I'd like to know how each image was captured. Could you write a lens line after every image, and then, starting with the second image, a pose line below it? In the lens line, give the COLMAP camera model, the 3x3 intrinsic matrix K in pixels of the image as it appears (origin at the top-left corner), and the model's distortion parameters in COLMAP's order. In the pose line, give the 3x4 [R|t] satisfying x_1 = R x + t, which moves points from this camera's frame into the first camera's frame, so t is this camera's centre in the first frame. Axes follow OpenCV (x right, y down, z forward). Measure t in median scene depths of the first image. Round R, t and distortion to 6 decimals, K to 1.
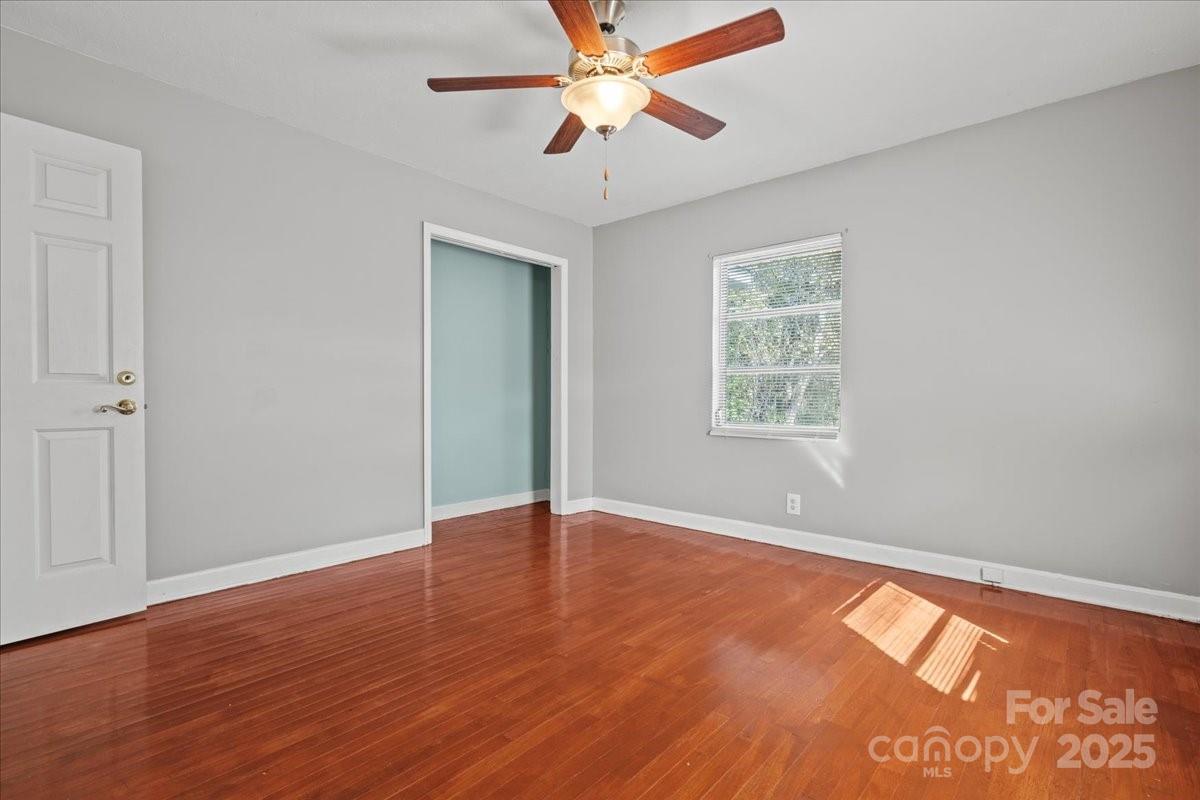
lens RADIAL K [[558.5, 0, 592.6], [0, 558.5, 404.4], [0, 0, 1]] dist [-0.000130, 0.001970]
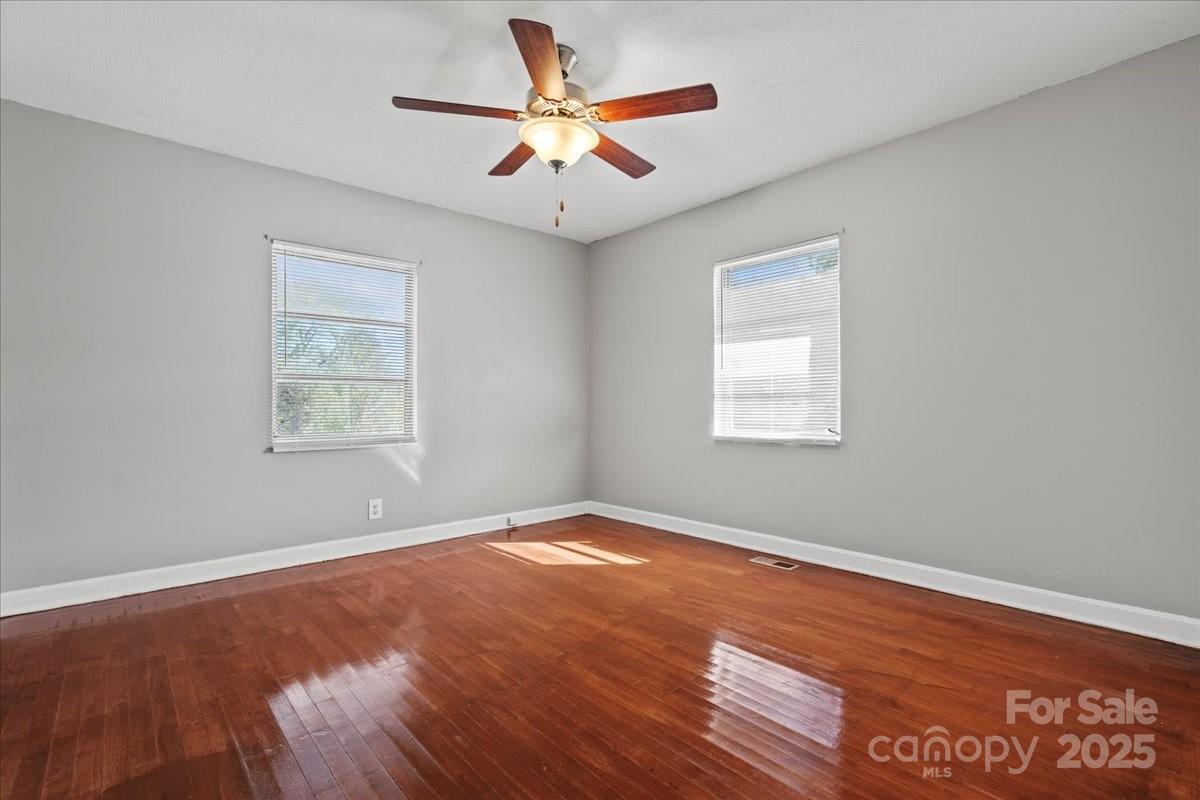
lens RADIAL K [[558.5, 0, 604.9], [0, 558.5, 399.8], [0, 0, 1]] dist [-0.000130, 0.001970]
pose [[0.110246, 0.001402, 0.993903, -0.914384], [0.023601, 0.999713, -0.004028, -0.013505], [-0.993624, 0.023901, 0.110181, 0.679345]]
